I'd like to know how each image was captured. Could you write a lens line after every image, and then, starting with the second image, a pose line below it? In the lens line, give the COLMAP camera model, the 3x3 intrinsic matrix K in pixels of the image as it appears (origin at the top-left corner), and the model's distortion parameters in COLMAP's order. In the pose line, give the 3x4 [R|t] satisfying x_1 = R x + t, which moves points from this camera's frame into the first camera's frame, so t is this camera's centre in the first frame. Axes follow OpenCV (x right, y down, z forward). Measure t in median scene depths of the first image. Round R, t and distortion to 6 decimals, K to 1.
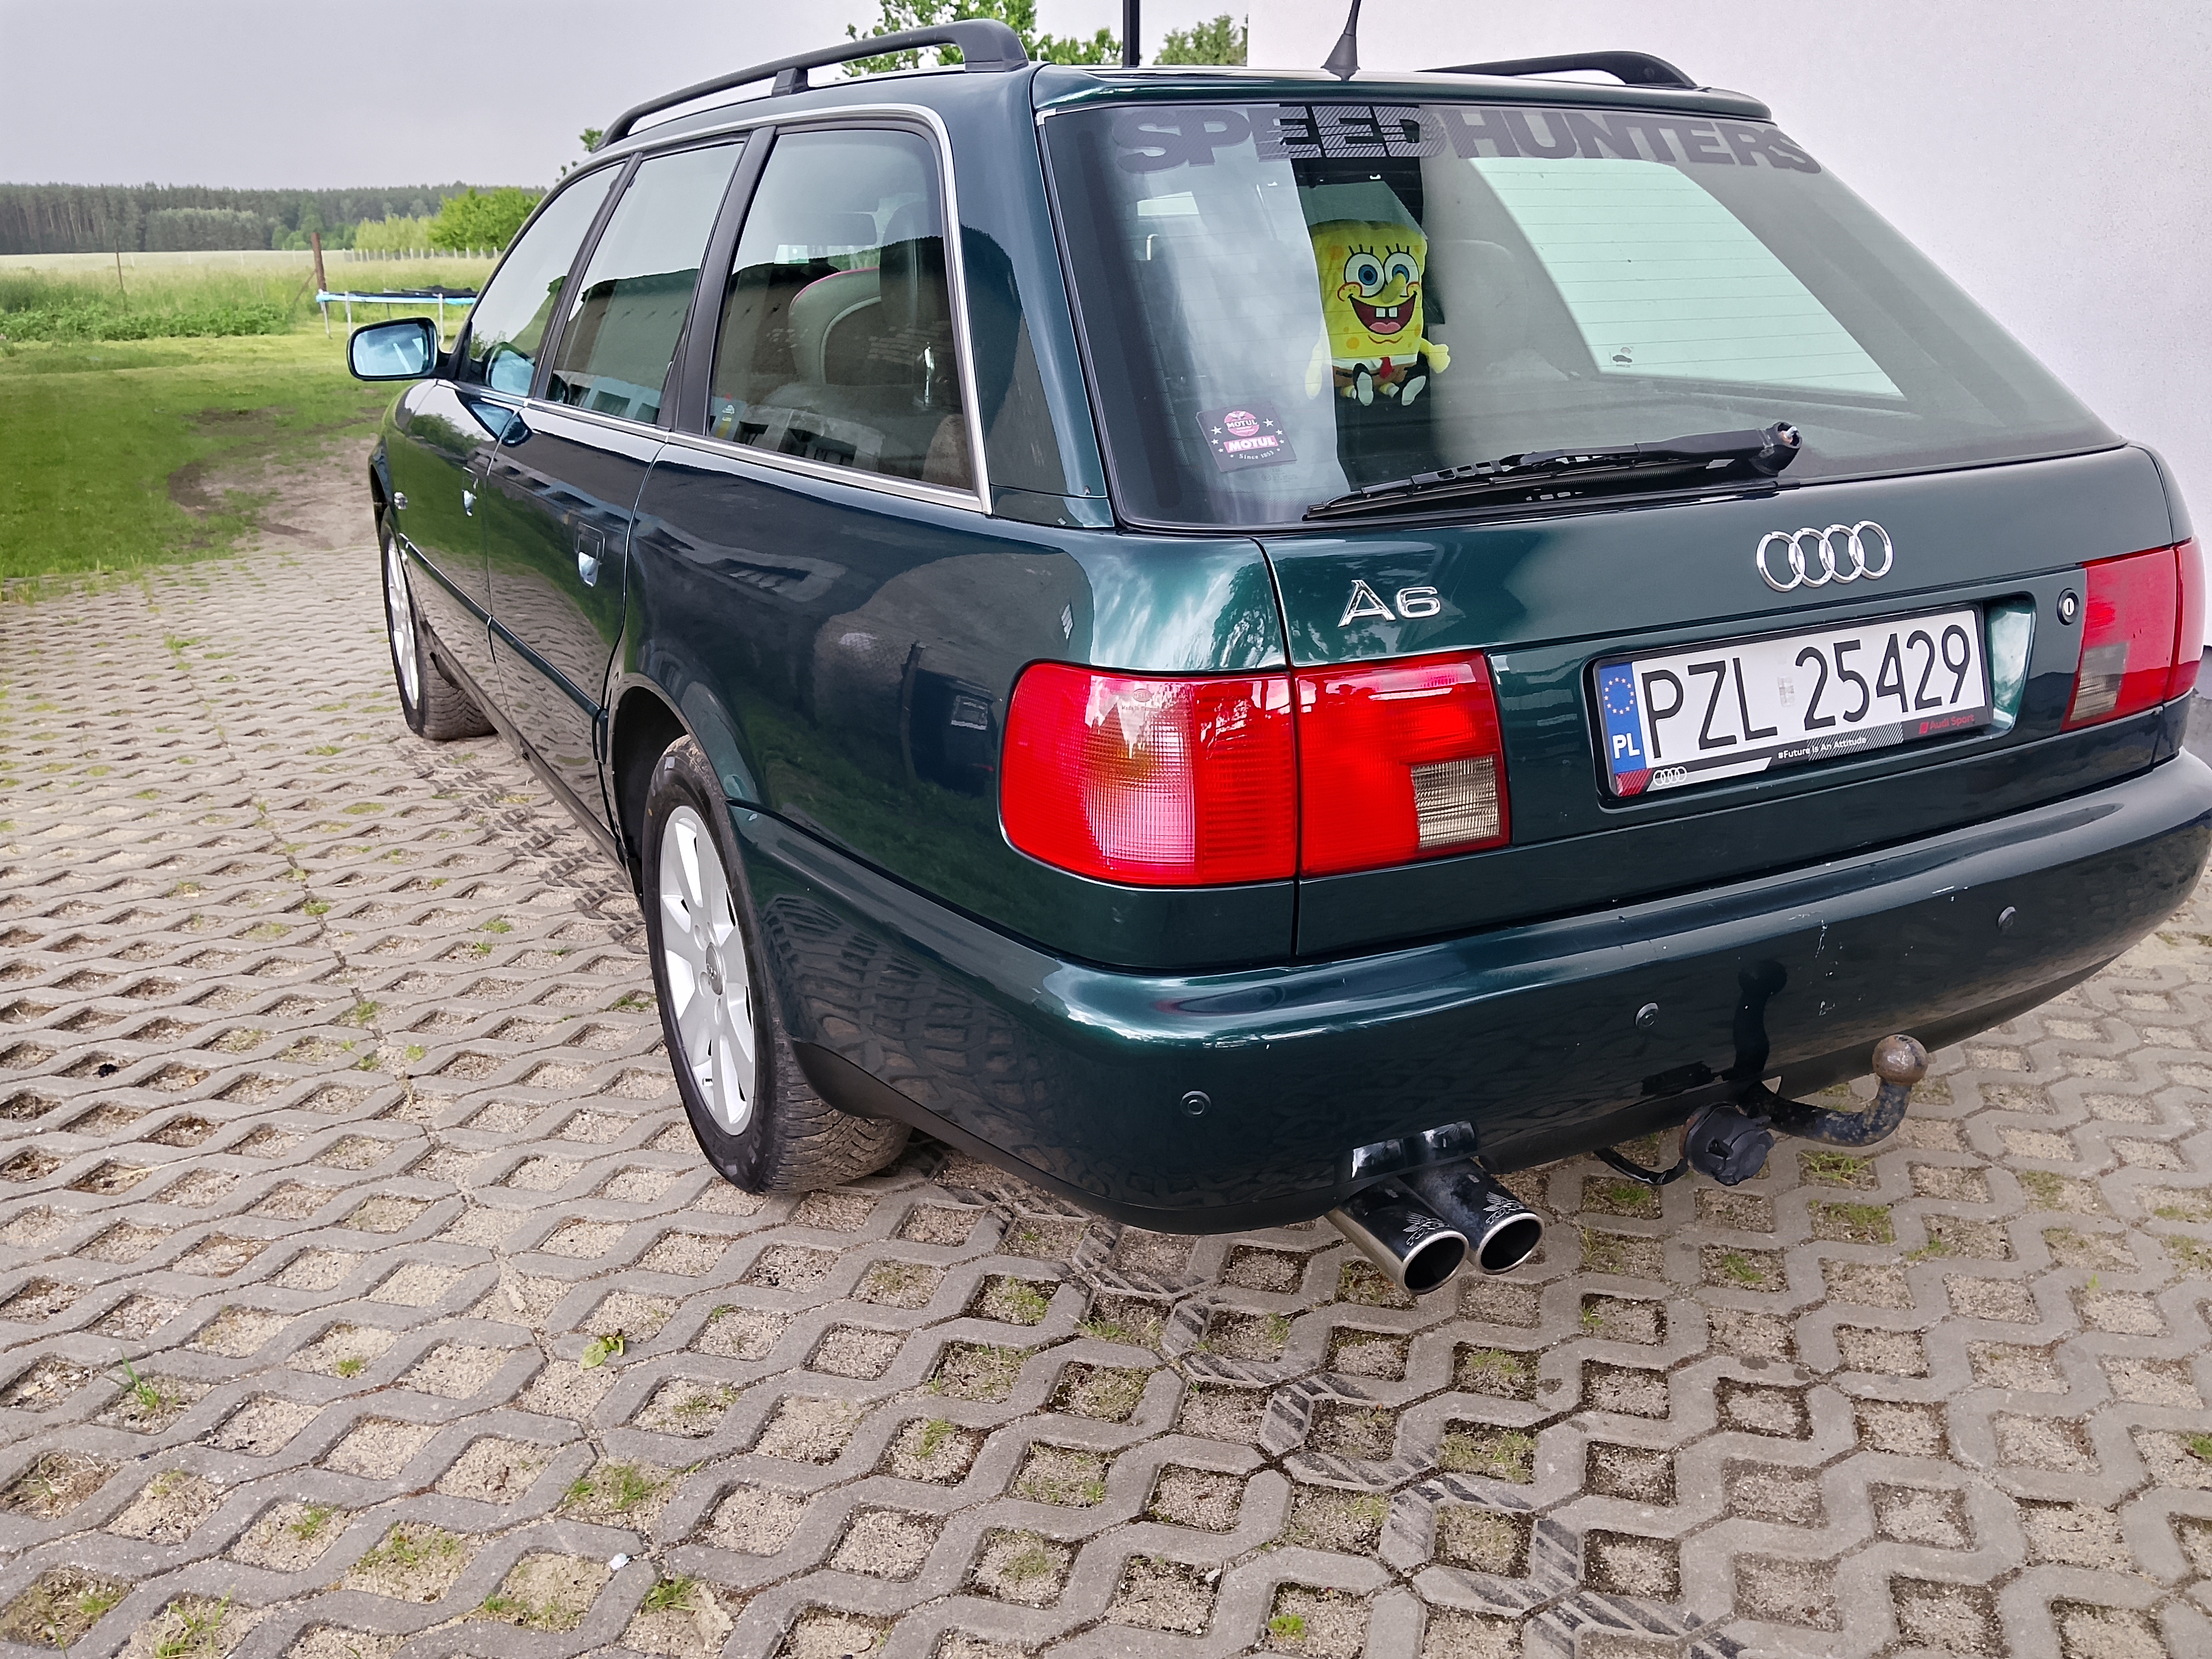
lens RADIAL K [[1774.2, 0, 1117.2], [0, 1774.2, 751.3], [0, 0, 1]] dist [0.080218, -0.146311]
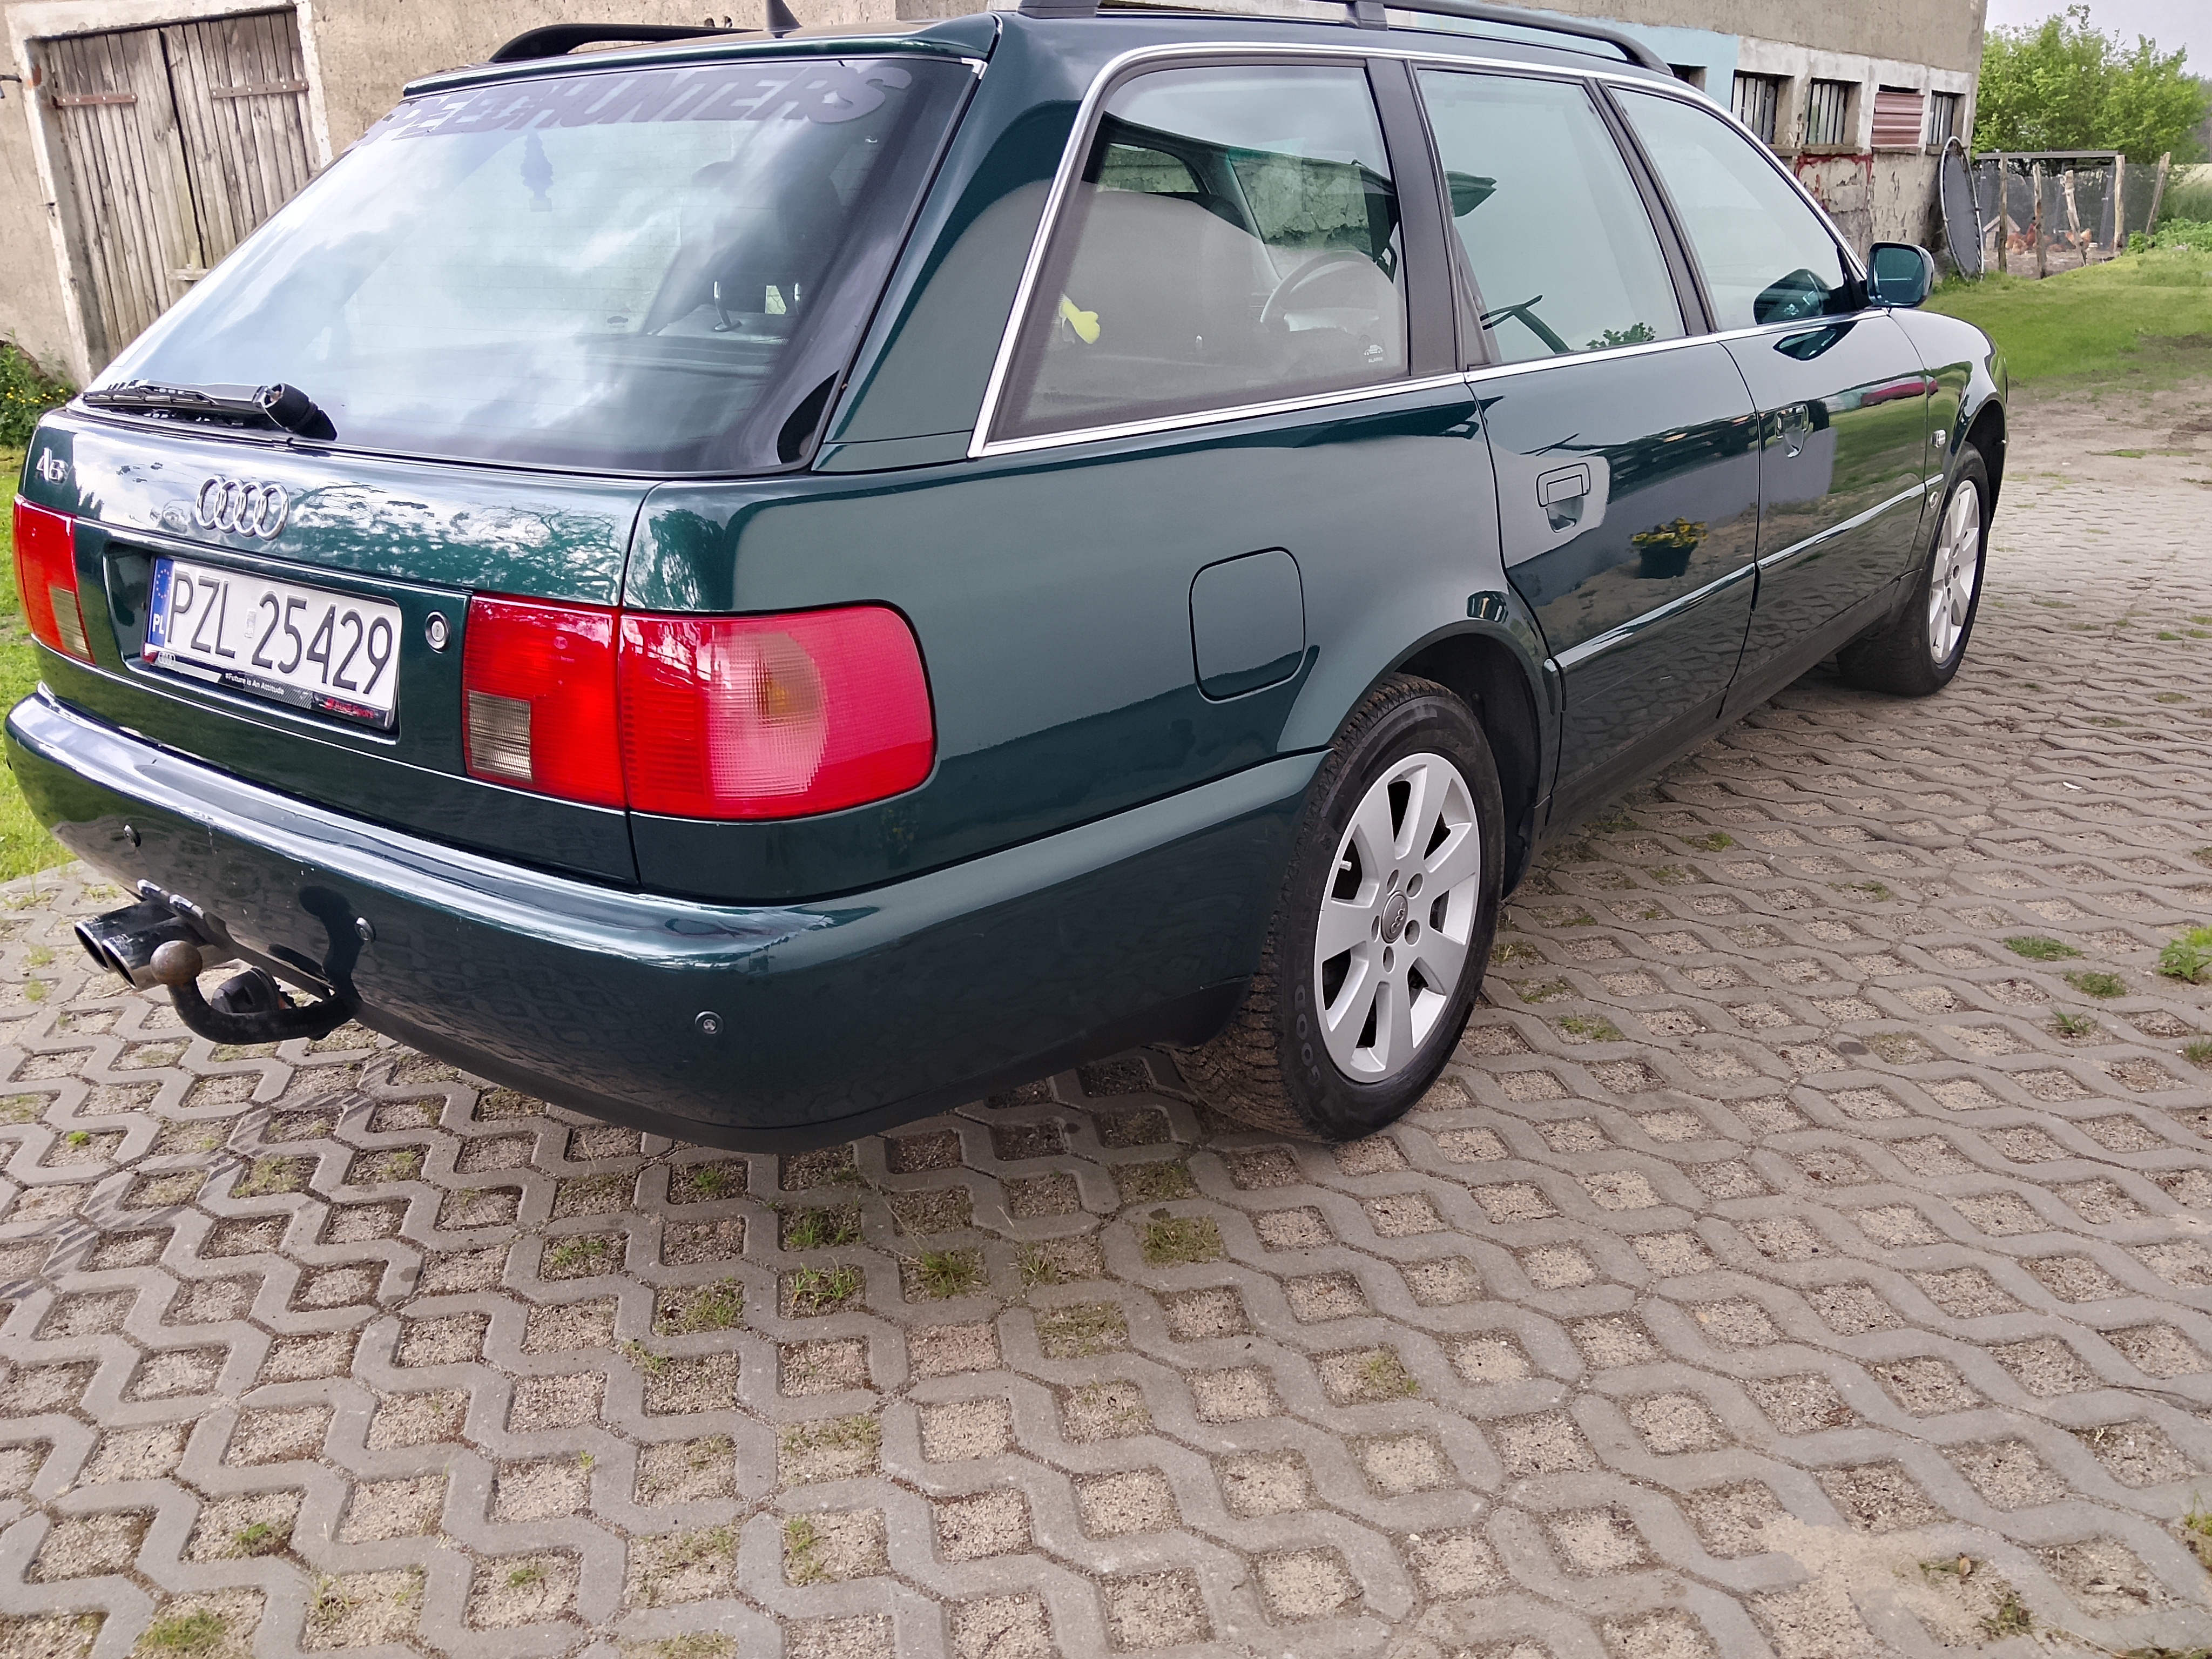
lens RADIAL K [[1774.2, 0, 1117.2], [0, 1774.2, 751.3], [0, 0, 1]] dist [0.080218, -0.146311]
pose [[0.421300, 0.272273, -0.865086, 1.504147], [-0.230610, 0.954680, 0.188163, -0.277504], [0.877112, 0.120225, 0.464996, 0.917778]]
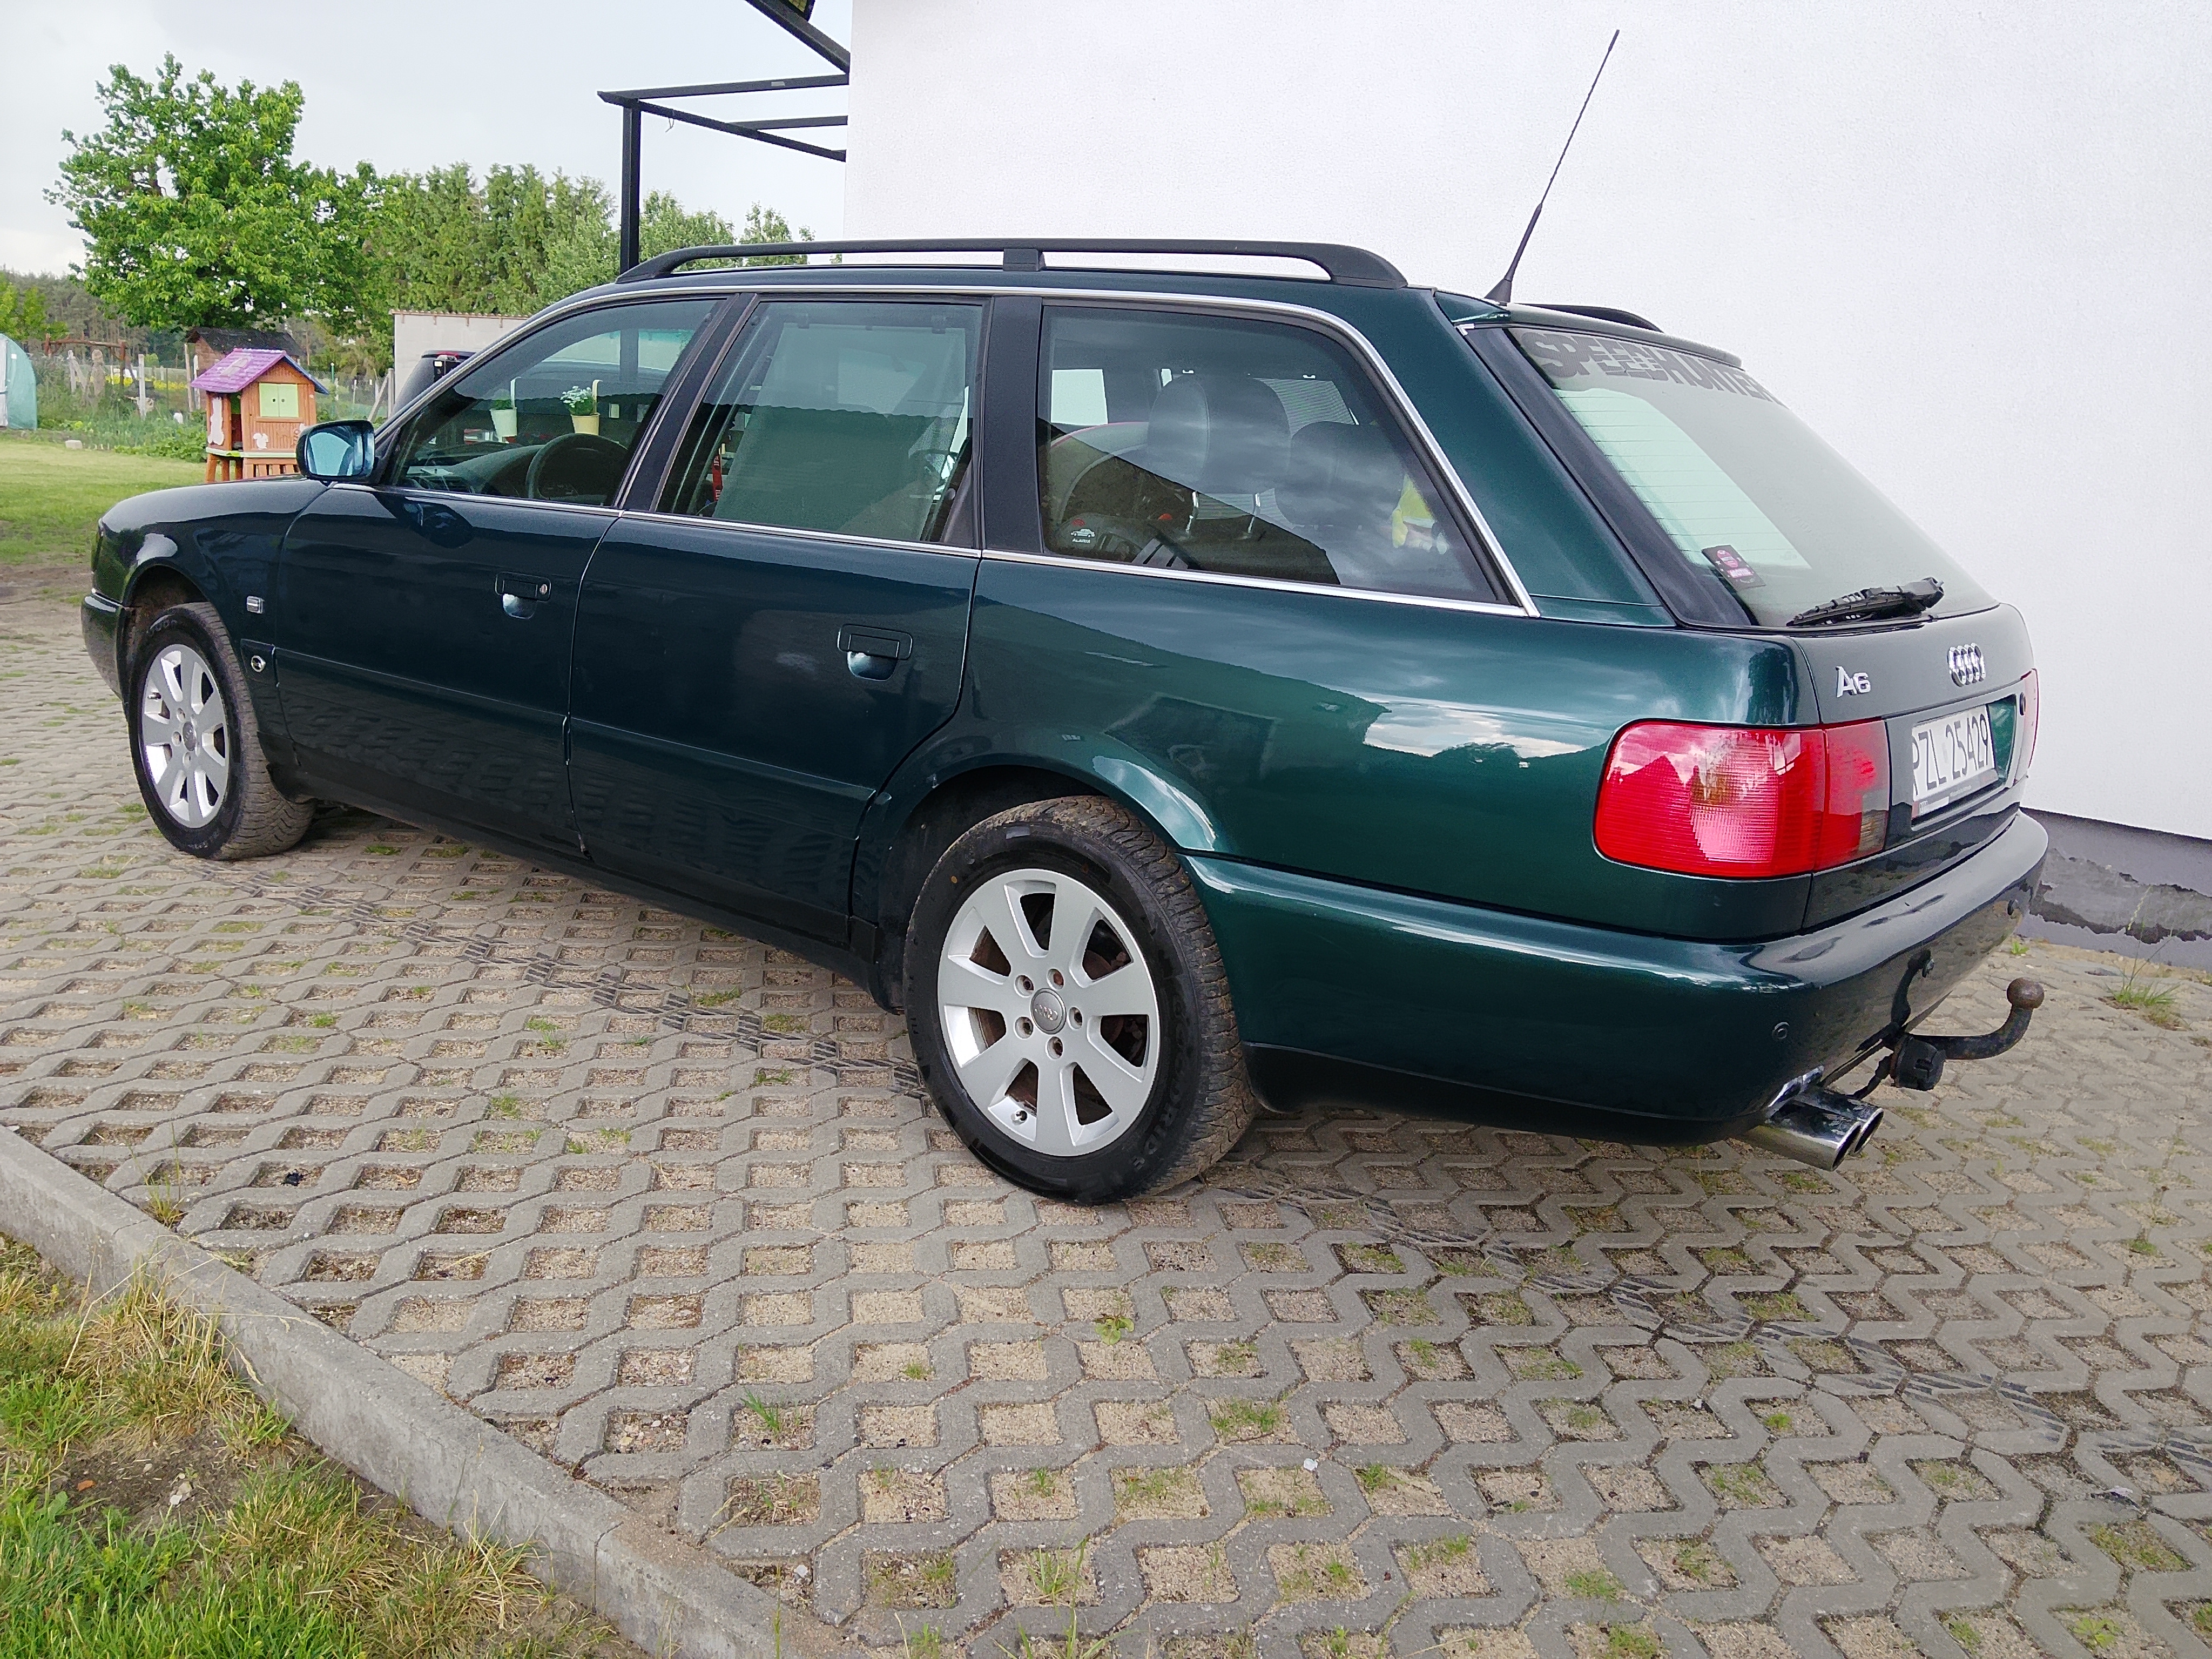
lens RADIAL K [[1710.4, 0, 1068.5], [0, 1710.4, 821.7], [0, 0, 1]] dist [0.013628, -0.037909]
pose [[0.924689, -0.015033, 0.380425, -0.822234], [0.030014, 0.998989, -0.033476, 0.044696], [-0.379537, 0.042373, 0.924206, -0.035128]]
